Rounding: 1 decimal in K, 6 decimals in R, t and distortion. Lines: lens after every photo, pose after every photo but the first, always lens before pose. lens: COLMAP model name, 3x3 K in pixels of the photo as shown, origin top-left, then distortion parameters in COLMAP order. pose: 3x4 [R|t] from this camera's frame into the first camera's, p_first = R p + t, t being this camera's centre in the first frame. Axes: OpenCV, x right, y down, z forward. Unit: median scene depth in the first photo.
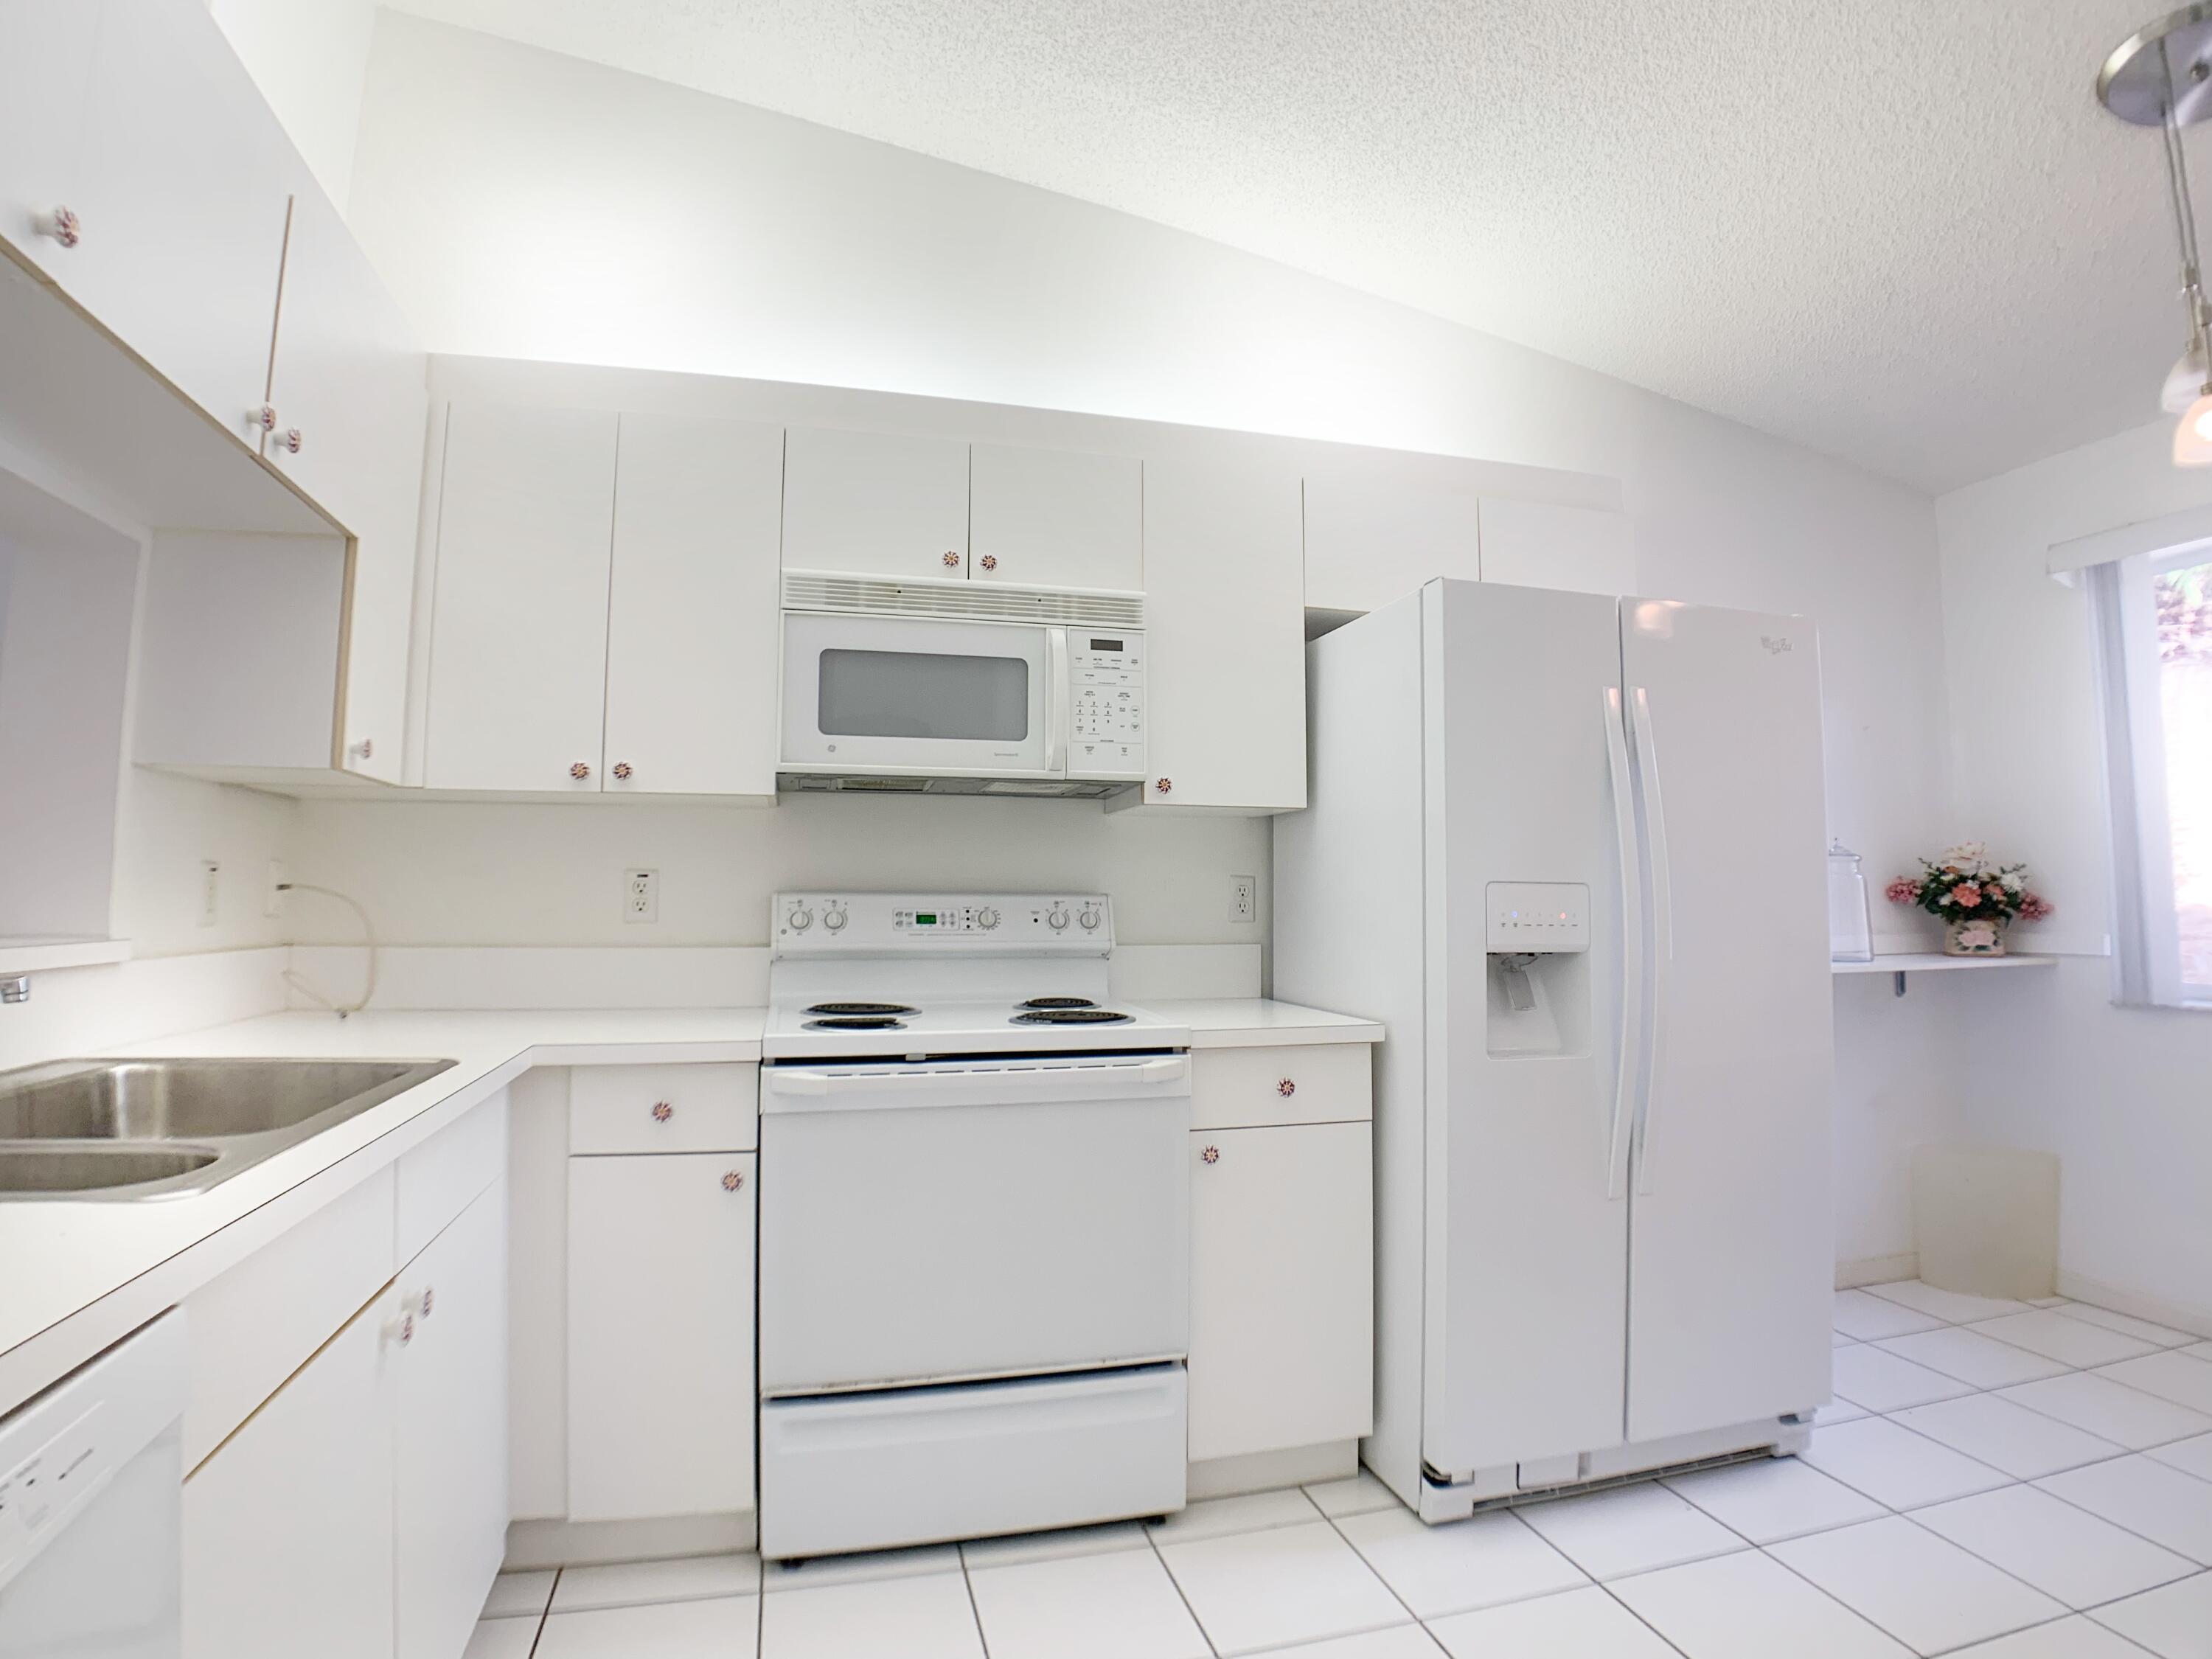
lens RADIAL K [[1160.6, 0, 1099.9], [0, 1160.6, 804.9], [0, 0, 1]] dist [-0.087090, 0.010250]
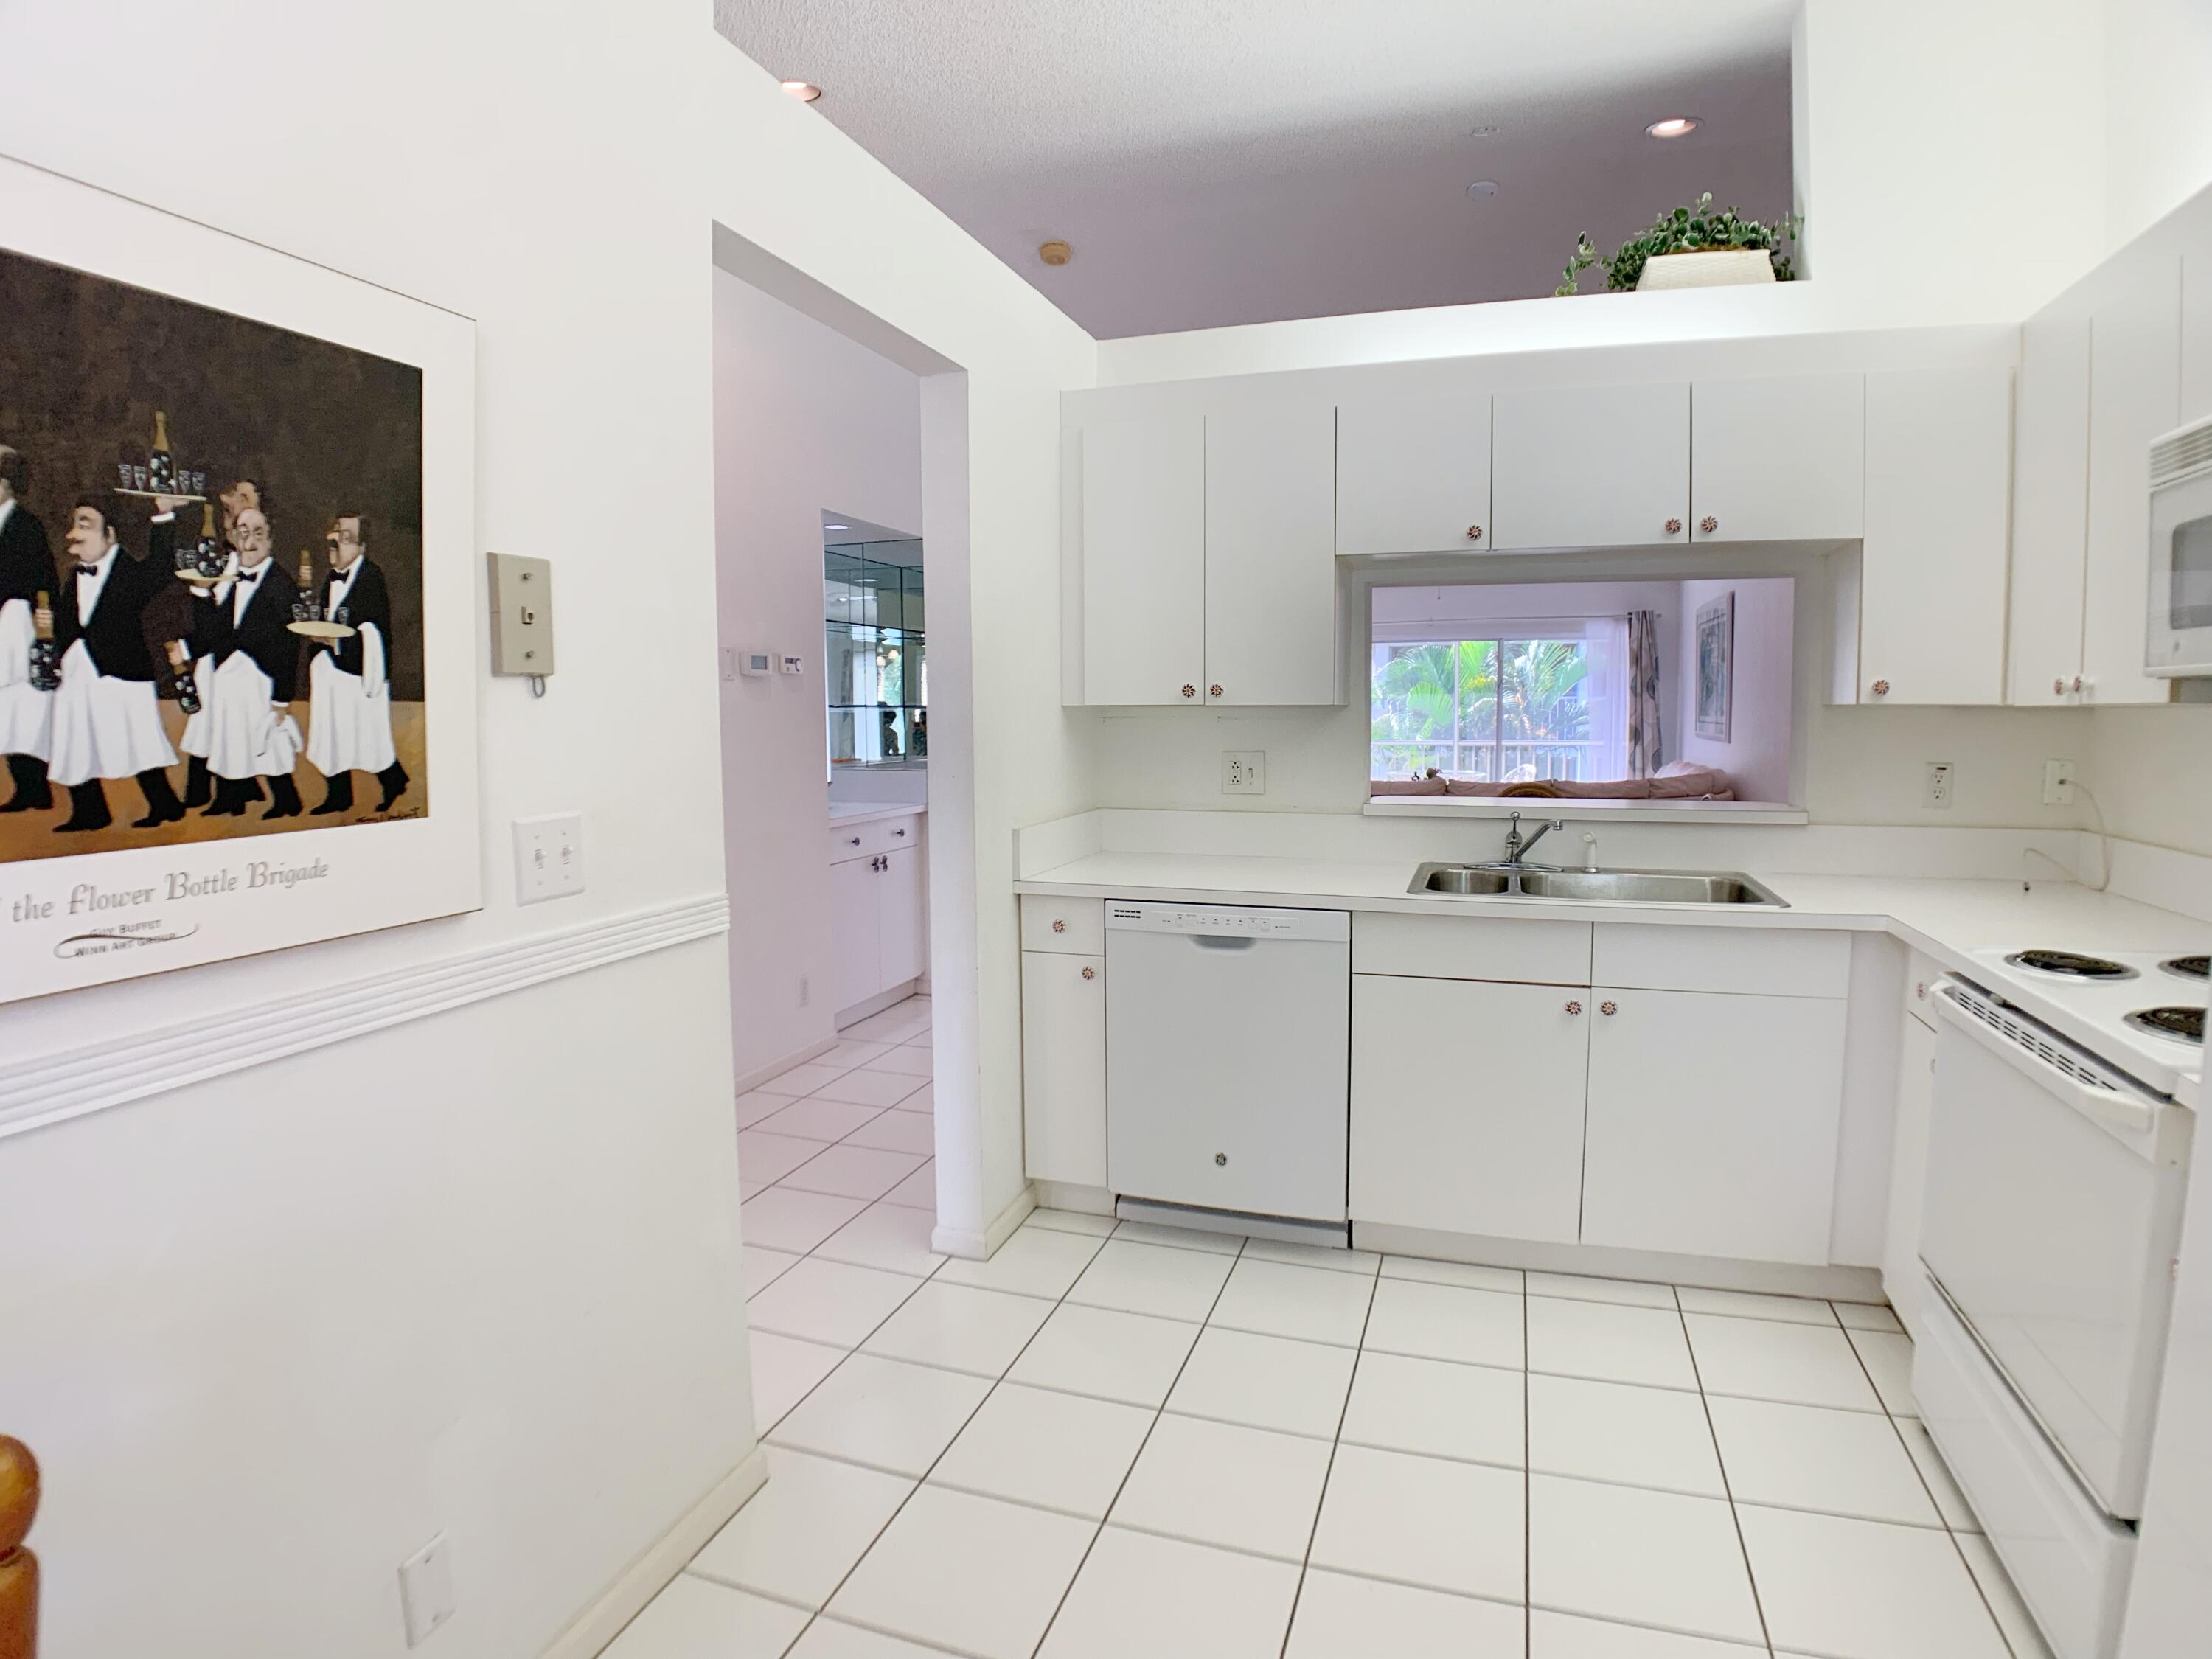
lens RADIAL K [[1160.6, 0, 1103.6], [0, 1160.6, 805.7], [0, 0, 1]] dist [-0.087090, 0.010250]
pose [[-0.557430, 0.068136, -0.827424, 0.797537], [0.070941, 0.996891, 0.034299, -0.015343], [0.827188, -0.039579, -0.560530, 0.750018]]
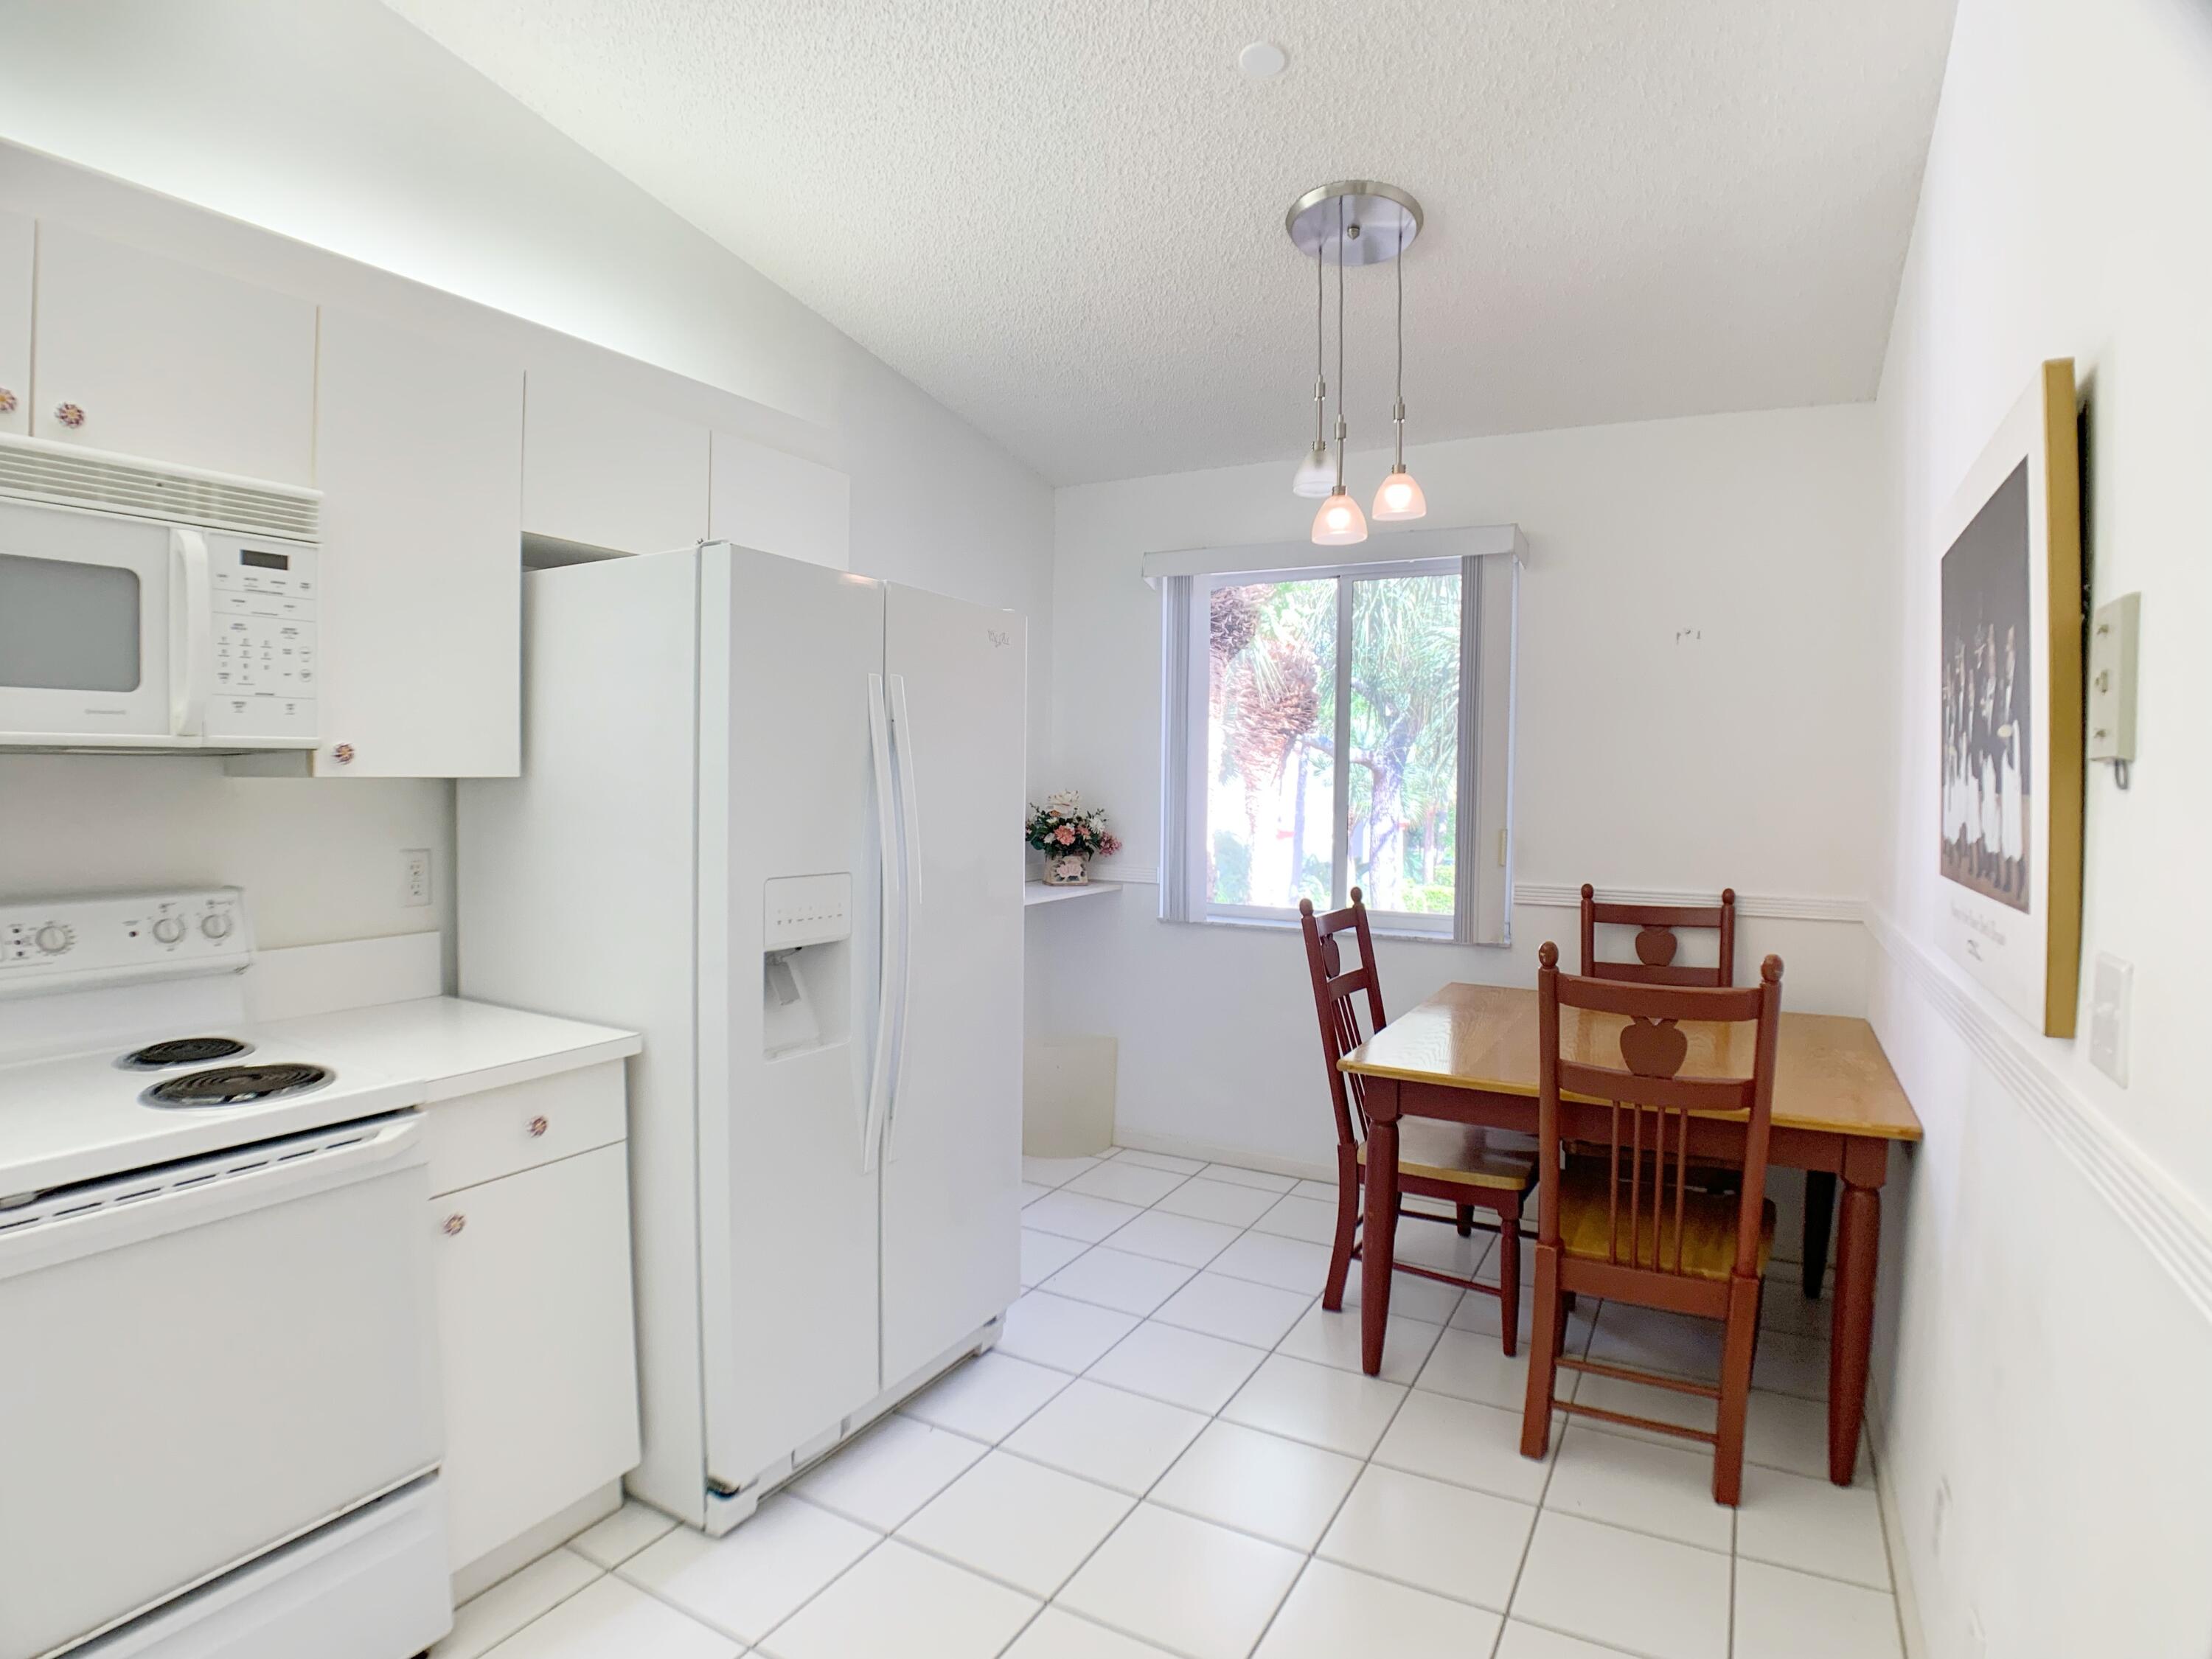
lens RADIAL K [[1160.6, 0, 1095.7], [0, 1160.6, 825.5], [0, 0, 1]] dist [-0.087090, 0.010250]
pose [[0.697598, -0.025612, 0.716032, -0.130644], [-0.065709, 0.992862, 0.099532, -0.077549], [-0.713470, -0.116484, 0.690935, 0.139273]]
